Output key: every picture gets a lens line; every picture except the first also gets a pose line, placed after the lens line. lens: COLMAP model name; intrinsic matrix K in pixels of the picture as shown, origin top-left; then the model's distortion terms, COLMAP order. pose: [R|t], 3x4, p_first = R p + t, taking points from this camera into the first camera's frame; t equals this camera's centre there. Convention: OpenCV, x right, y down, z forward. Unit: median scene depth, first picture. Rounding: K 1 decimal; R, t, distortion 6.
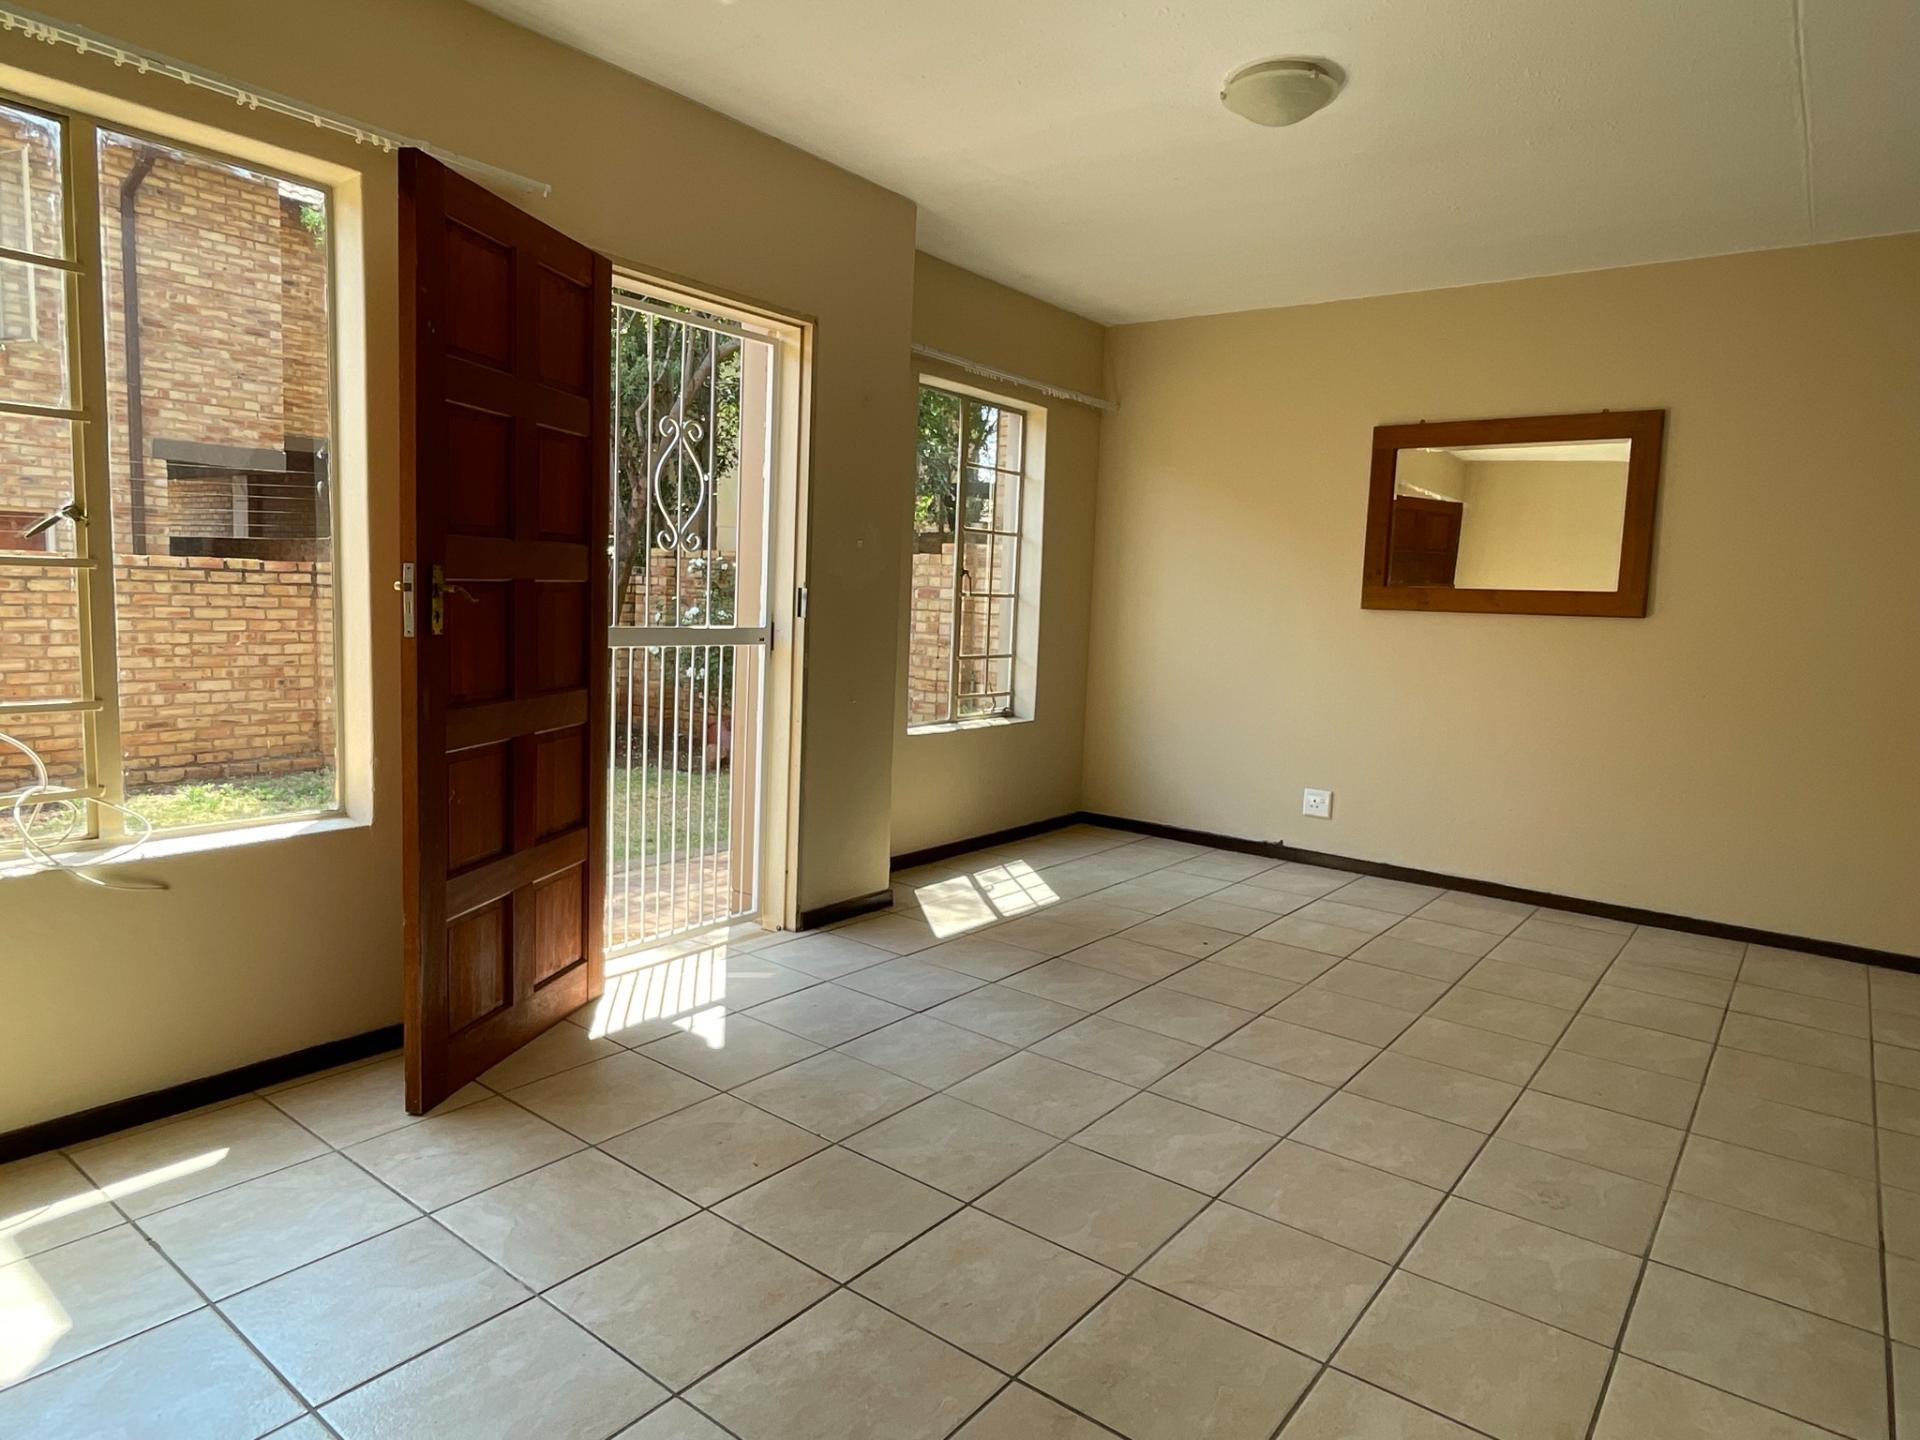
lens RADIAL K [[1166.9, 0, 966.3], [0, 1166.9, 734.0], [0, 0, 1]] dist [0.002177, -0.002535]
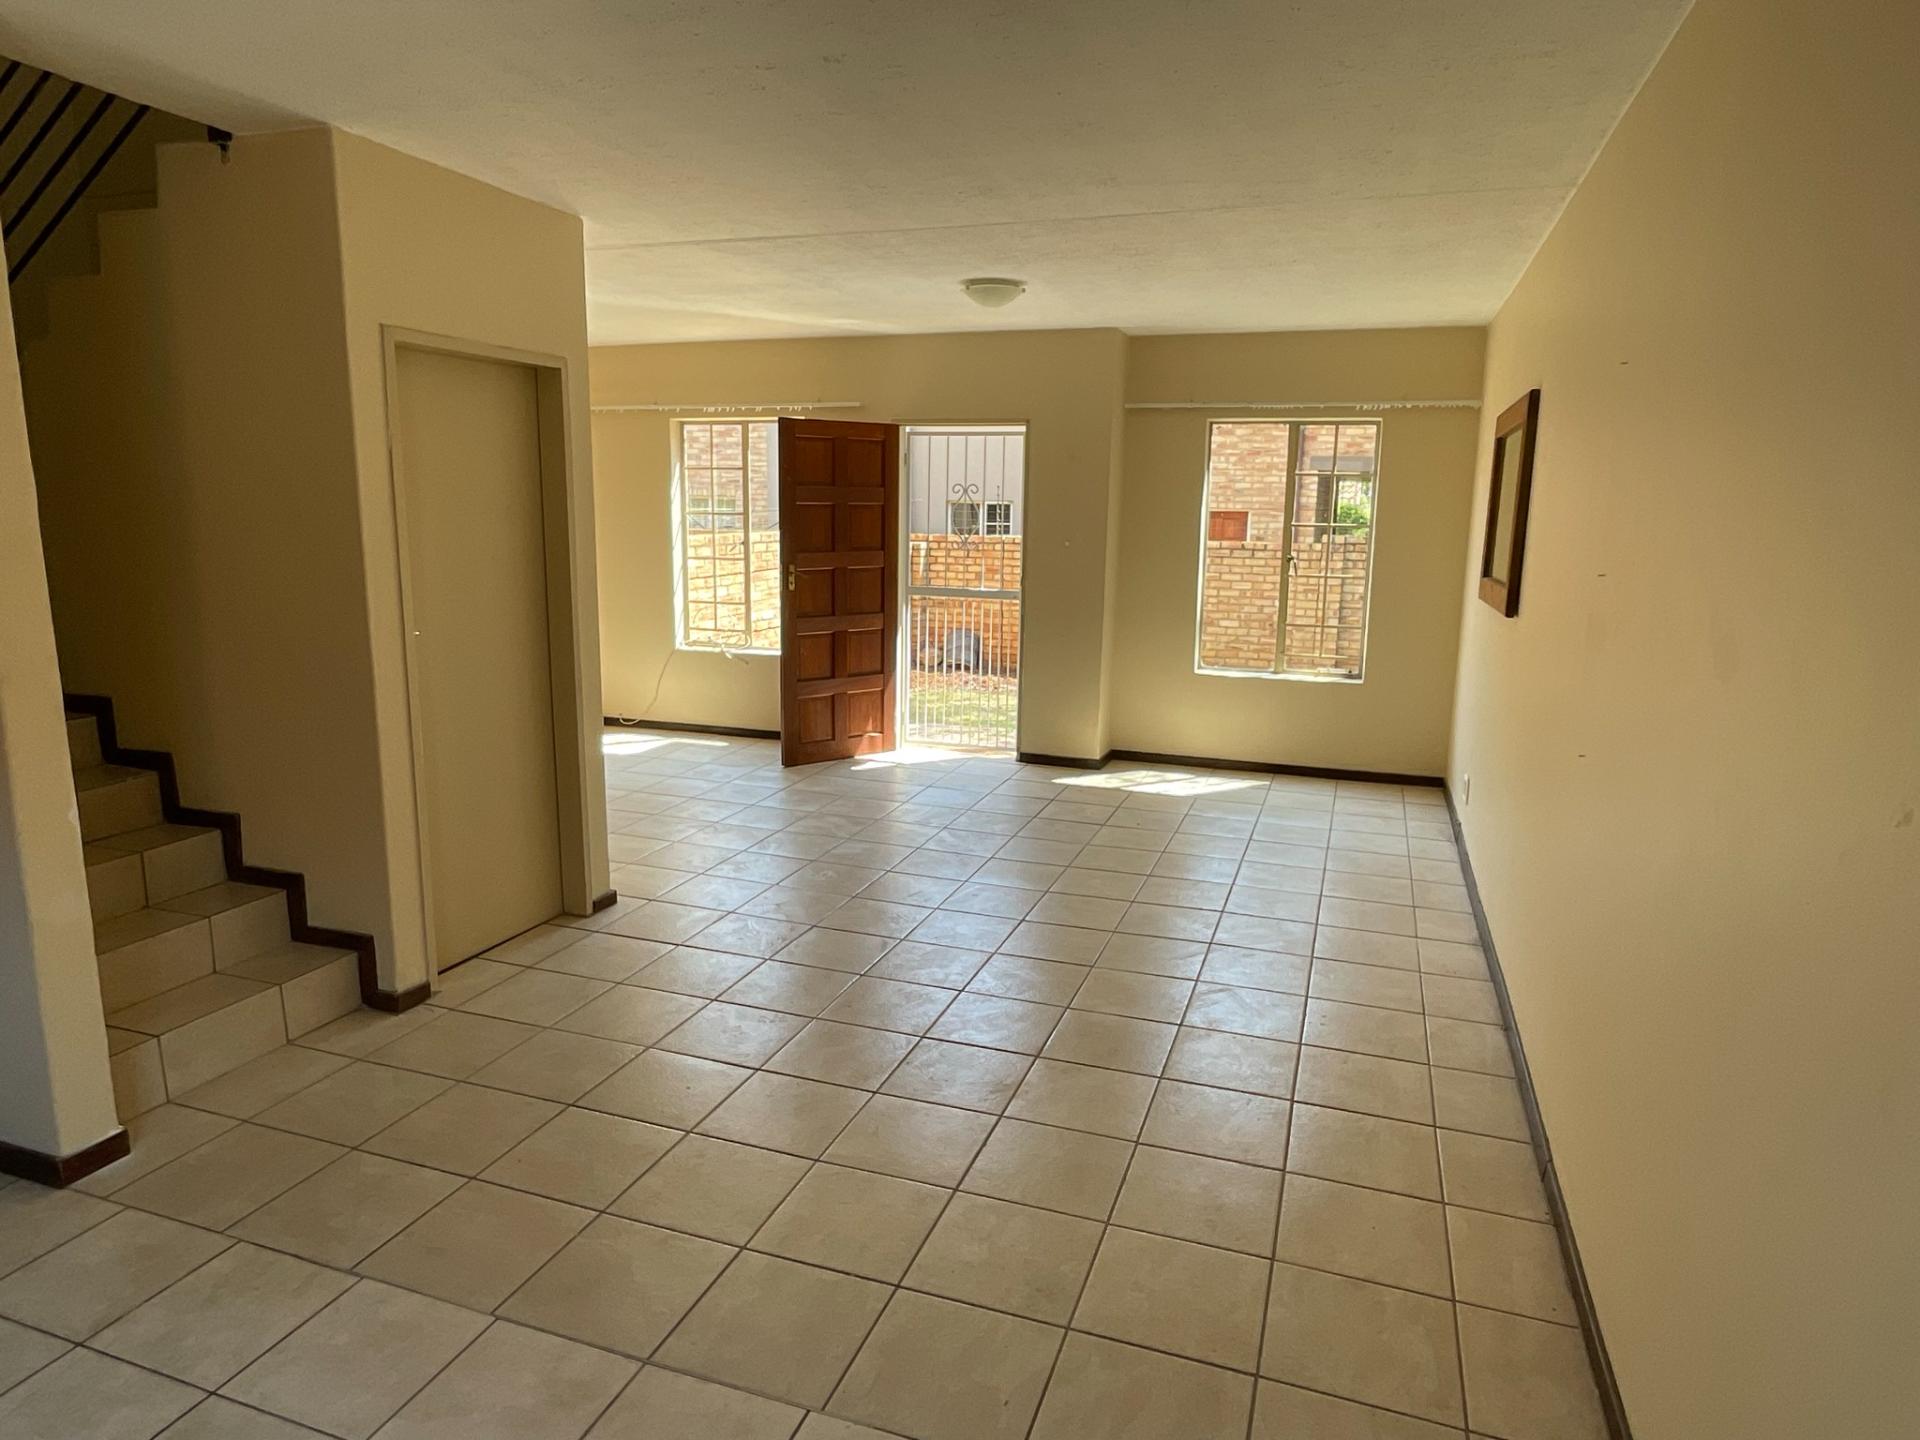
lens RADIAL K [[1166.9, 0, 964.3], [0, 1166.9, 709.0], [0, 0, 1]] dist [0.002177, -0.002535]
pose [[0.334387, 0.127734, -0.933739, 0.706607], [-0.115996, 0.988817, 0.093729, -0.033991], [0.935270, 0.076969, 0.345465, 0.141340]]
